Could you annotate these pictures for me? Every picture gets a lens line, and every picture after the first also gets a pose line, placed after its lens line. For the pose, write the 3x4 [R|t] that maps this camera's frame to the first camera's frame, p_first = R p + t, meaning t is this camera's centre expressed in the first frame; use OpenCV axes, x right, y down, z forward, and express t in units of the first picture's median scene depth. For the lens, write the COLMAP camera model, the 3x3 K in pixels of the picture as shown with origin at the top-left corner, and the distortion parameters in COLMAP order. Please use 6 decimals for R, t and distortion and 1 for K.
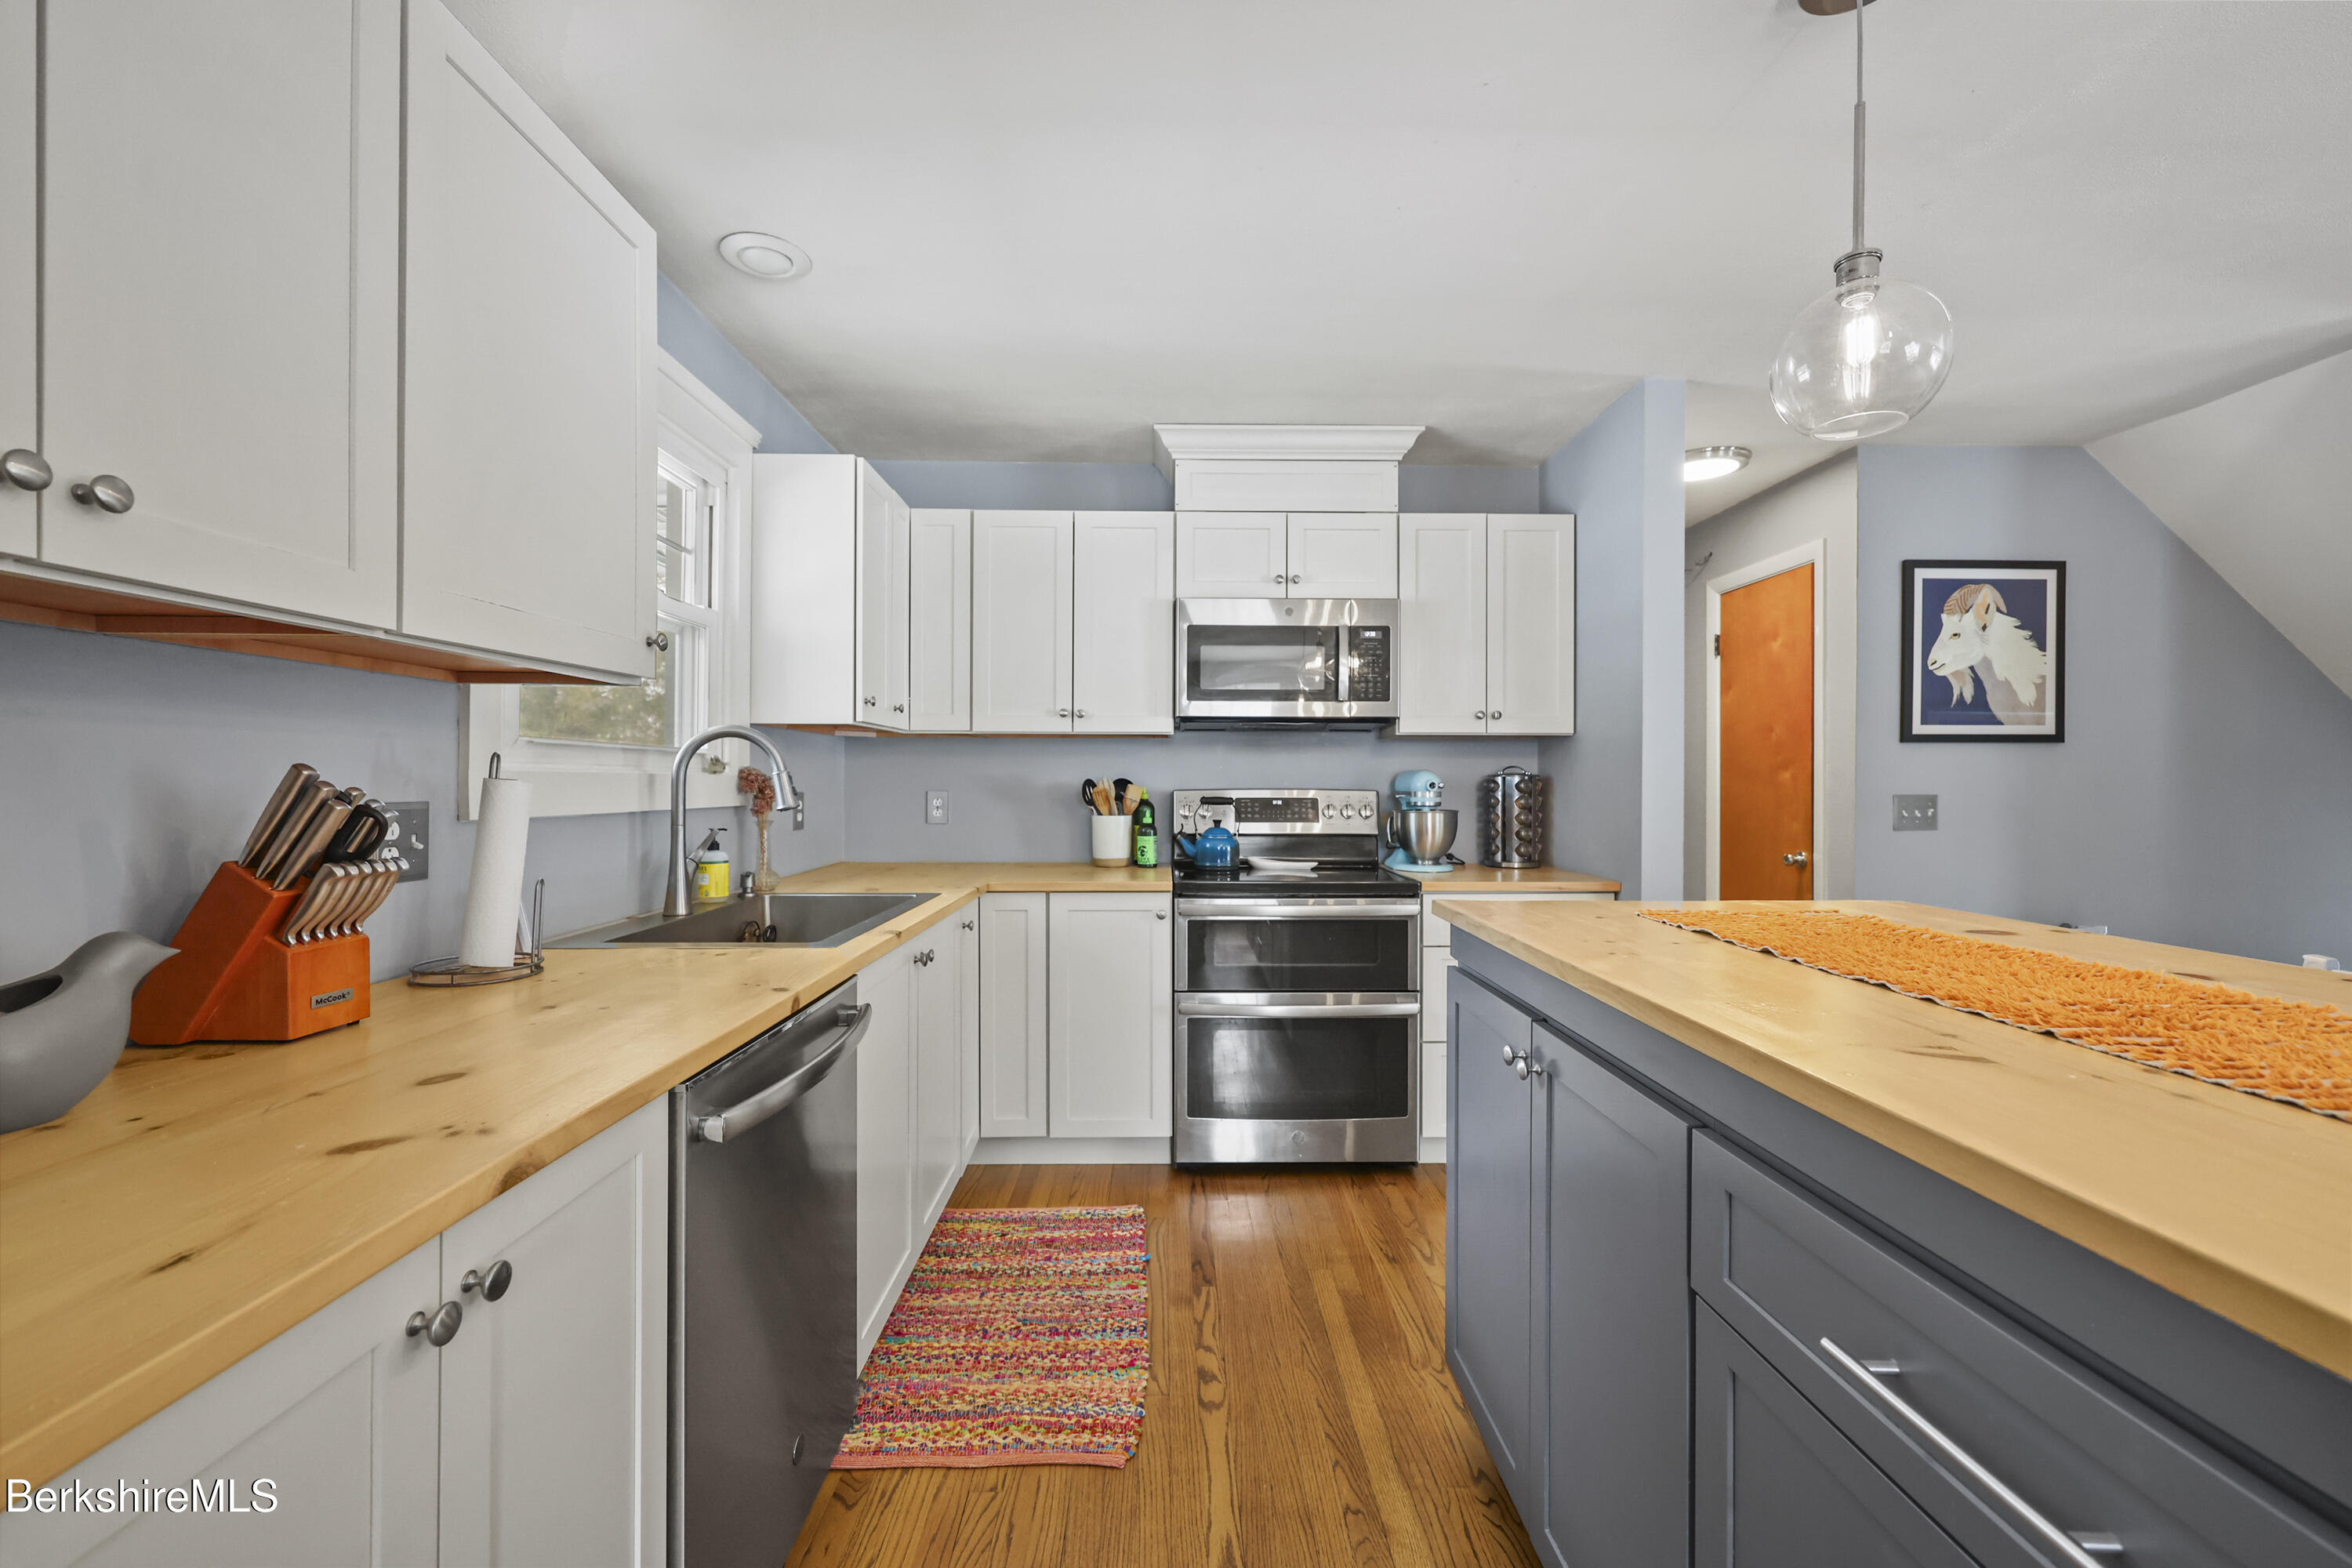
lens RADIAL K [[949.7, 0, 1183.0], [0, 949.7, 785.5], [0, 0, 1]] dist [-0.000400, -0.000296]
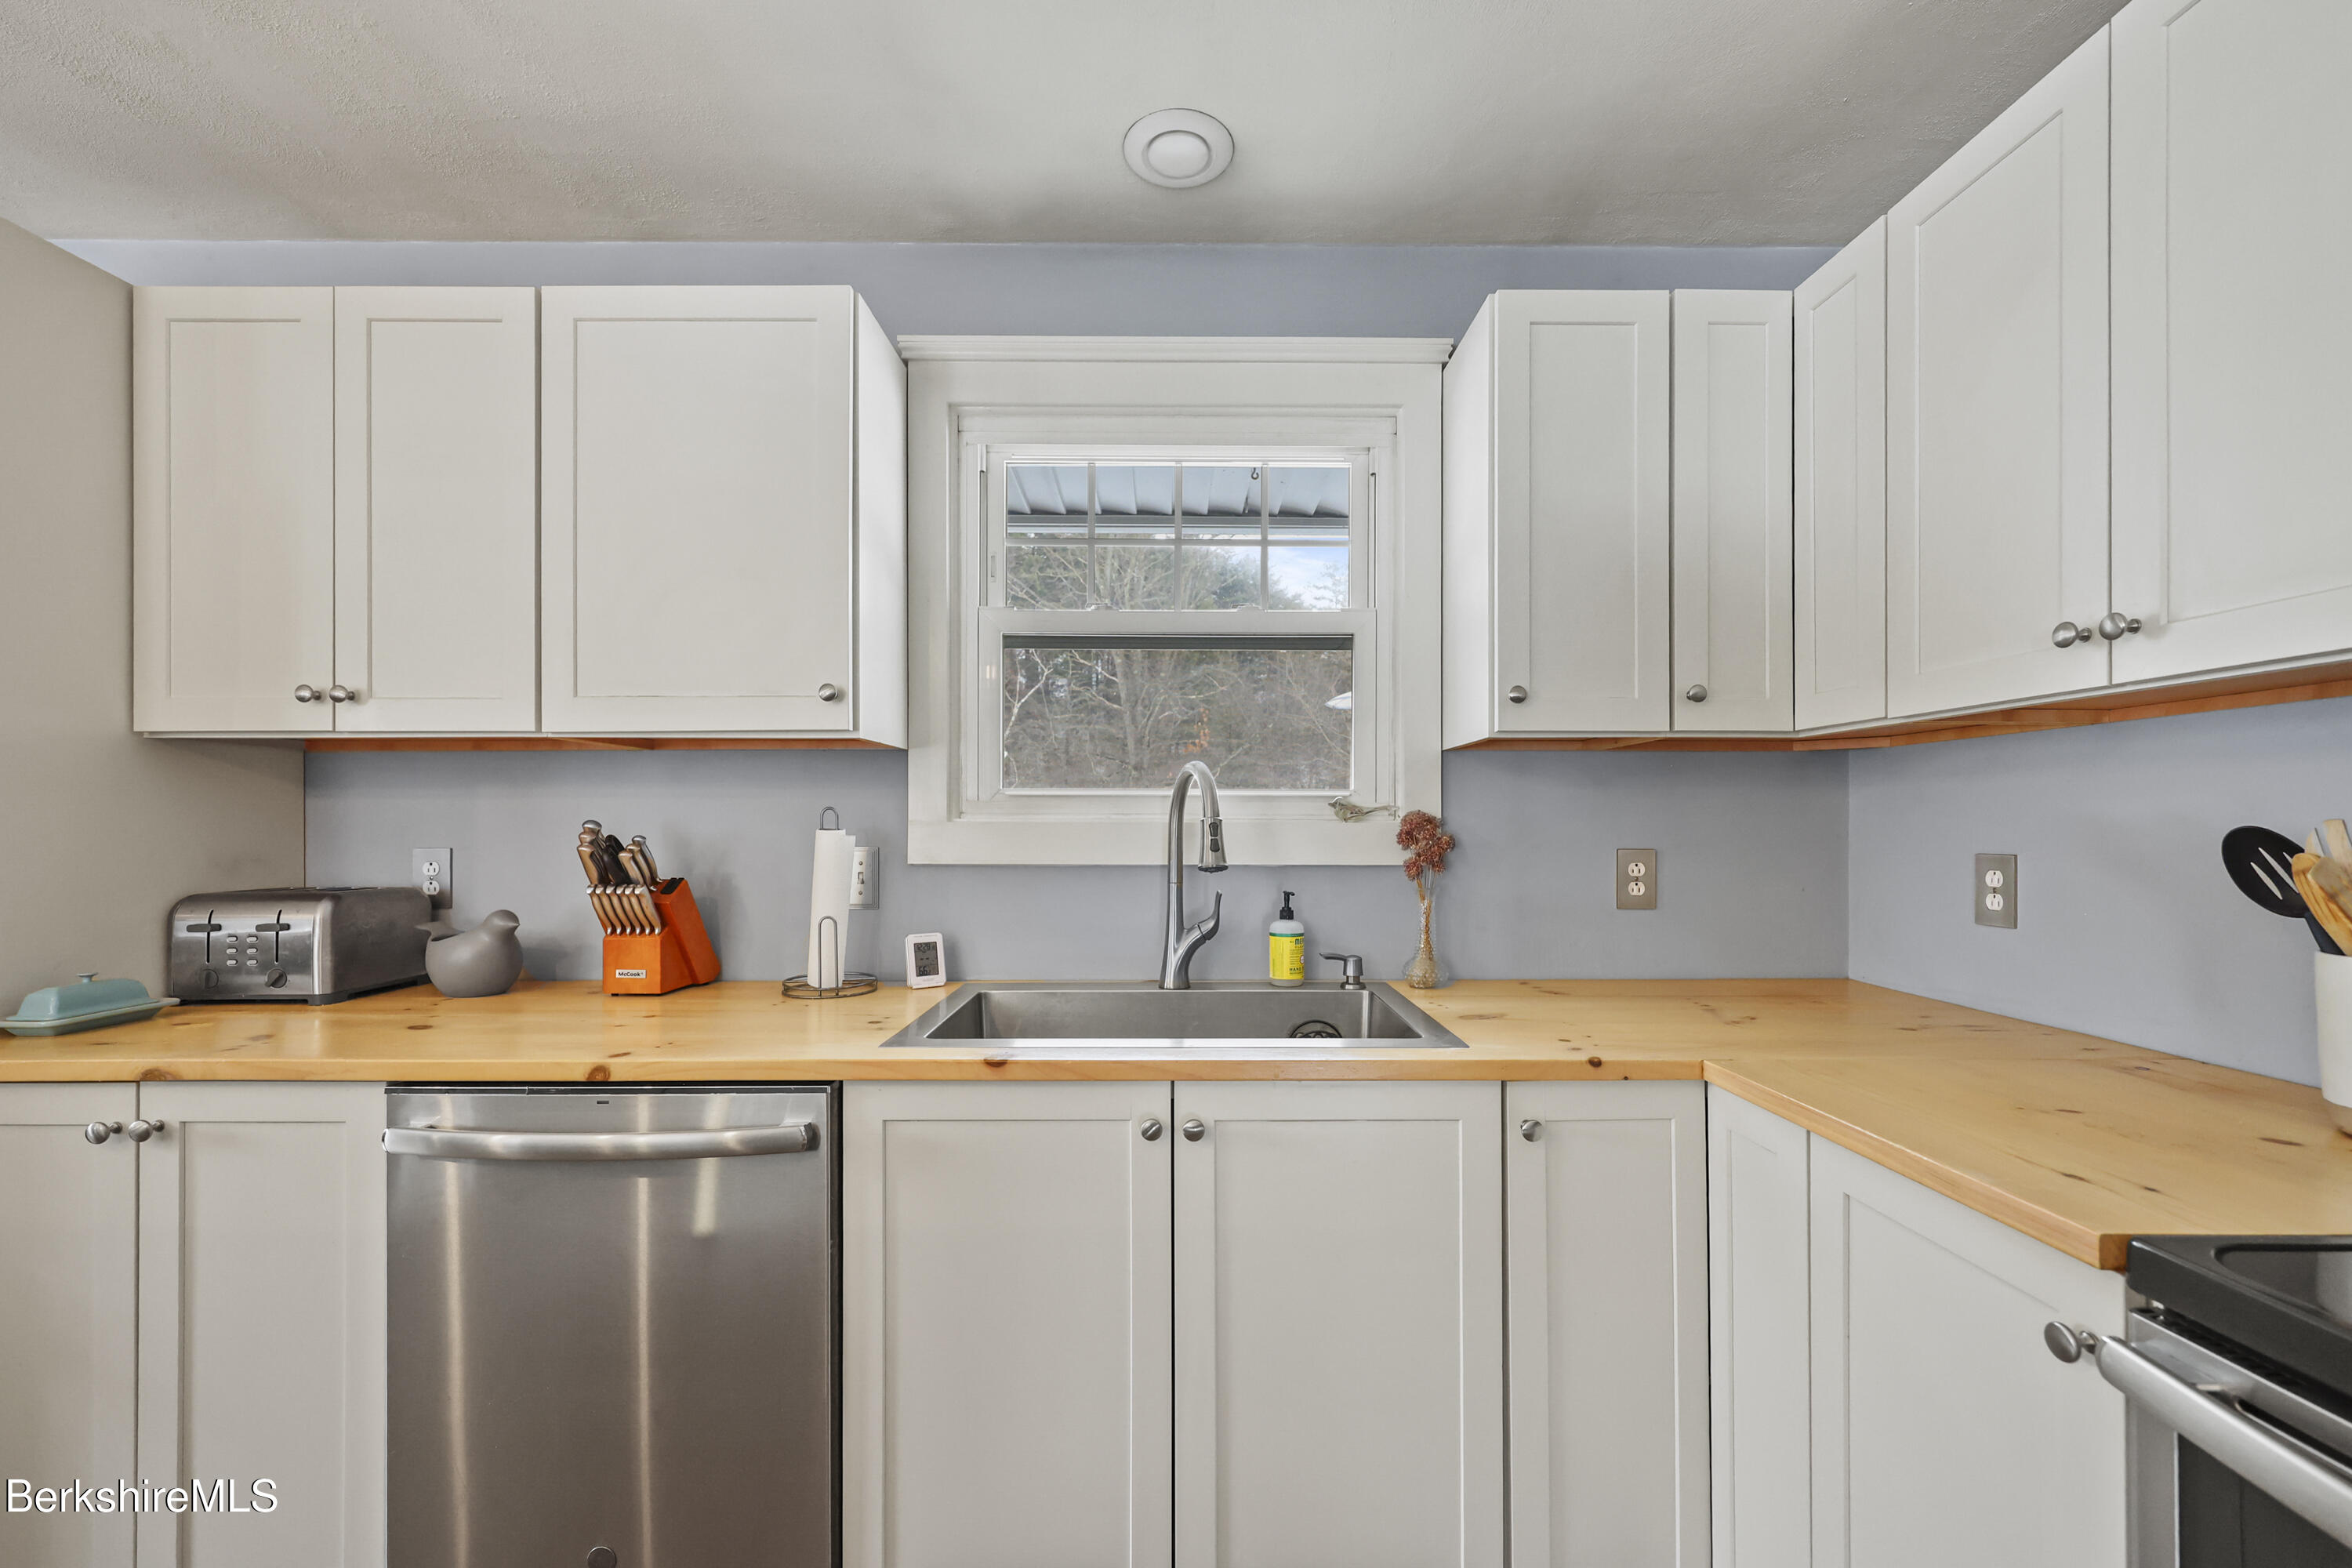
lens RADIAL K [[956.7, 0, 1181.6], [0, 956.7, 829.4], [0, 0, 1]] dist [-0.001031, -0.000129]
pose [[-0.016303, 0.001202, -0.999866, 0.218475], [-0.005575, 0.999984, 0.001293, -0.004813], [0.999852, 0.005595, -0.016296, 0.667032]]
